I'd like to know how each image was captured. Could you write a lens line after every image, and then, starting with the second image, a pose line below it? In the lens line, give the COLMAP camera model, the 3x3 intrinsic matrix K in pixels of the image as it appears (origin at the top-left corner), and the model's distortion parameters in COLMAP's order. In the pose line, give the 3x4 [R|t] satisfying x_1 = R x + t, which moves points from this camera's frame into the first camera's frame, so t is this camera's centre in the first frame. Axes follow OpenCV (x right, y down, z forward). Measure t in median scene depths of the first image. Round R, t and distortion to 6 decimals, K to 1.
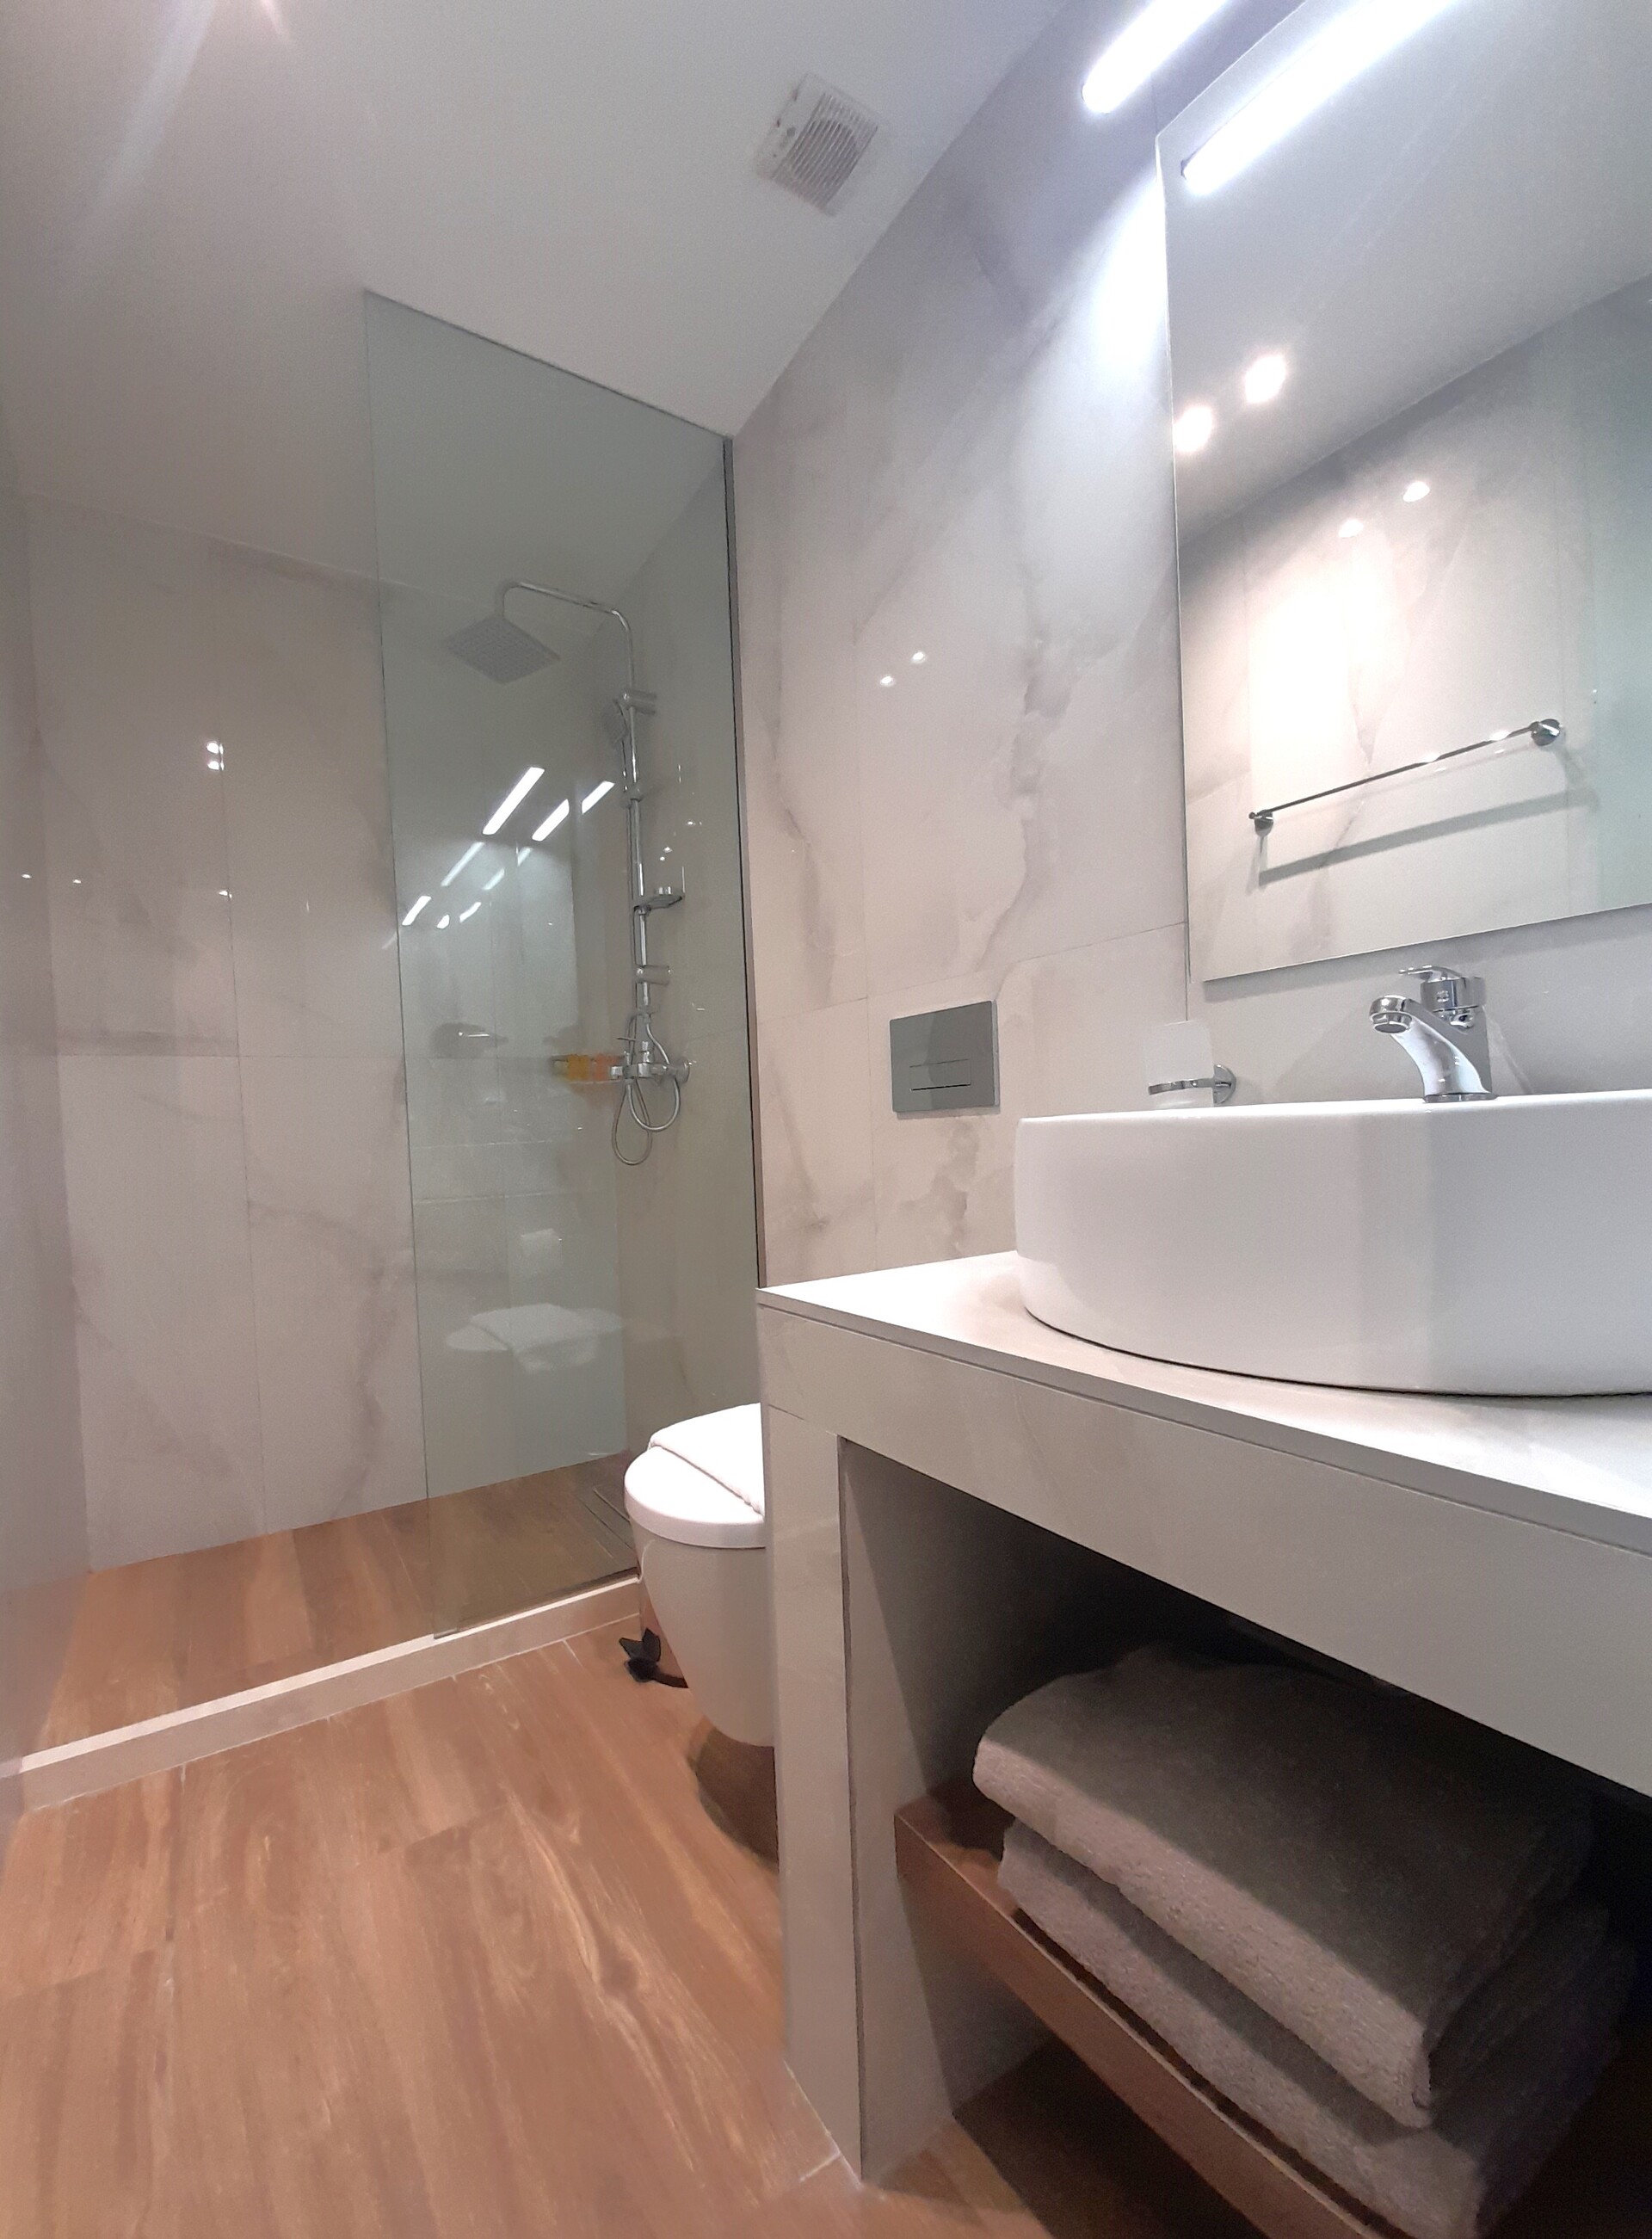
lens RADIAL K [[908.8, 0, 829.9], [0, 908.8, 1129.6], [0, 0, 1]] dist [-0.006632, -0.000784]
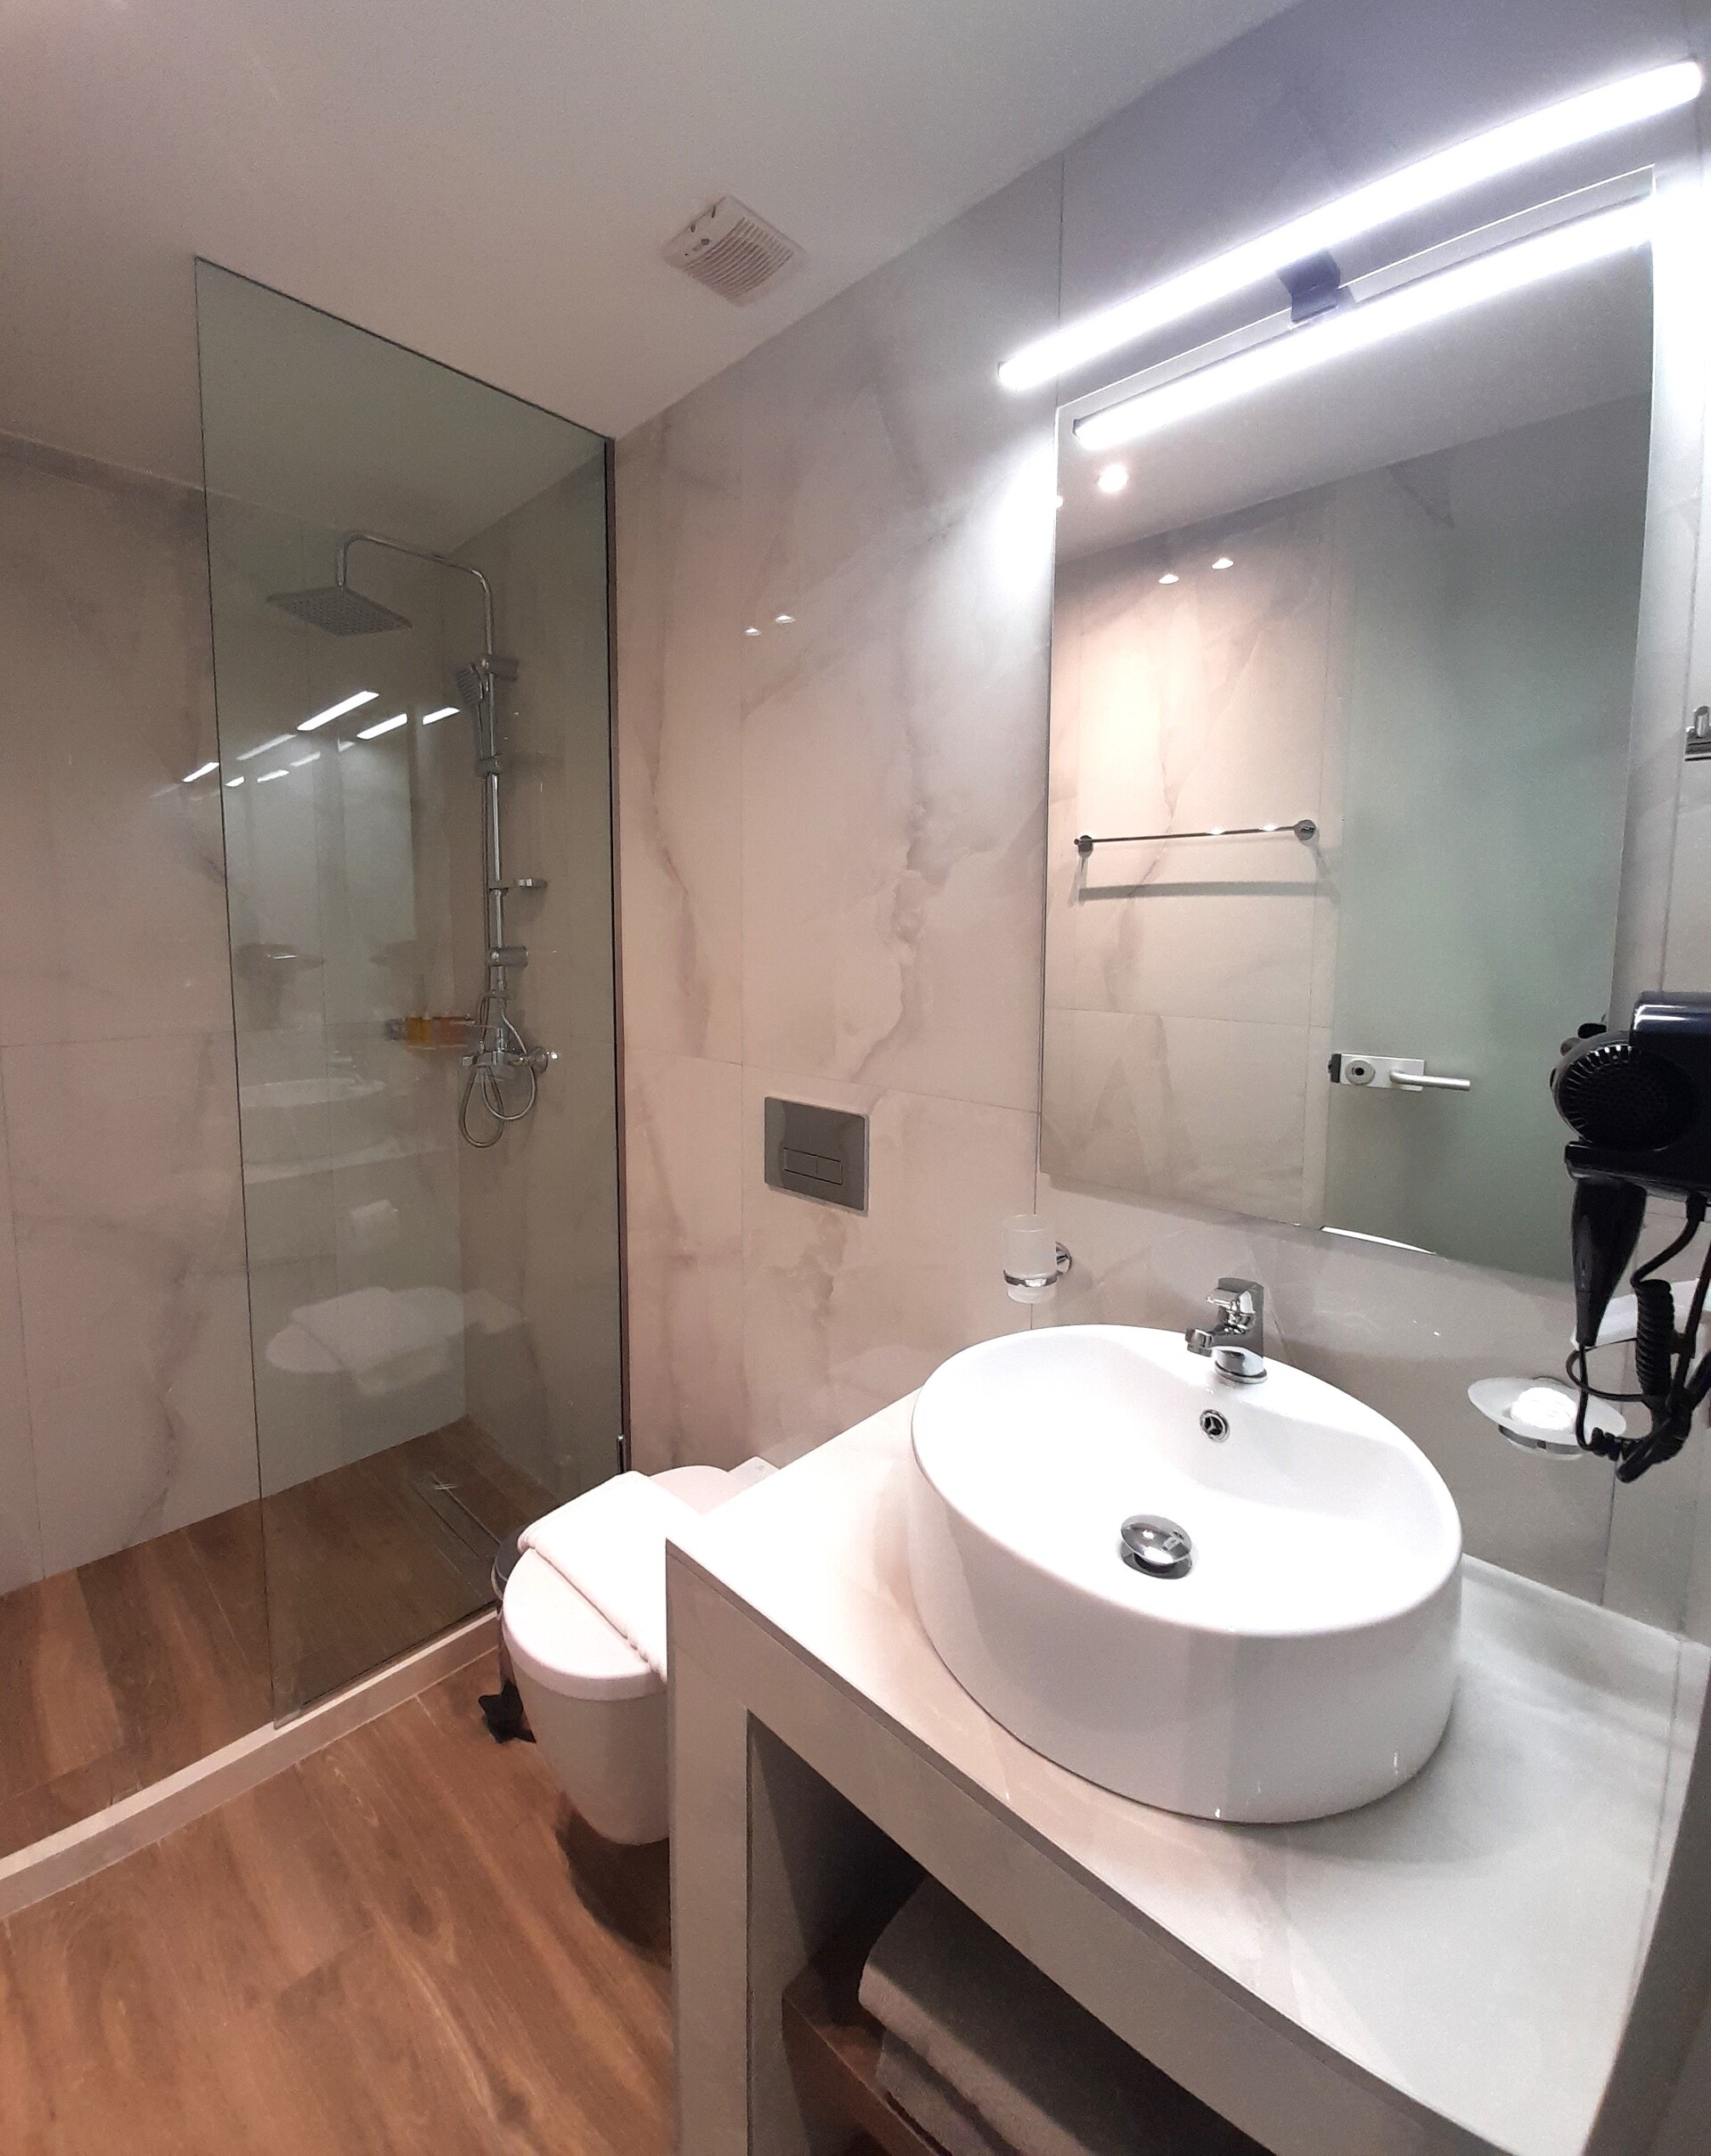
lens RADIAL K [[882.3, 0, 879.3], [0, 882.3, 970.9], [0, 0, 1]] dist [0.004208, -0.008687]
pose [[0.967799, 0.031235, 0.249778, -0.064093], [-0.043832, 0.998024, 0.045028, -0.304173], [-0.247878, -0.054526, 0.967256, -0.026591]]
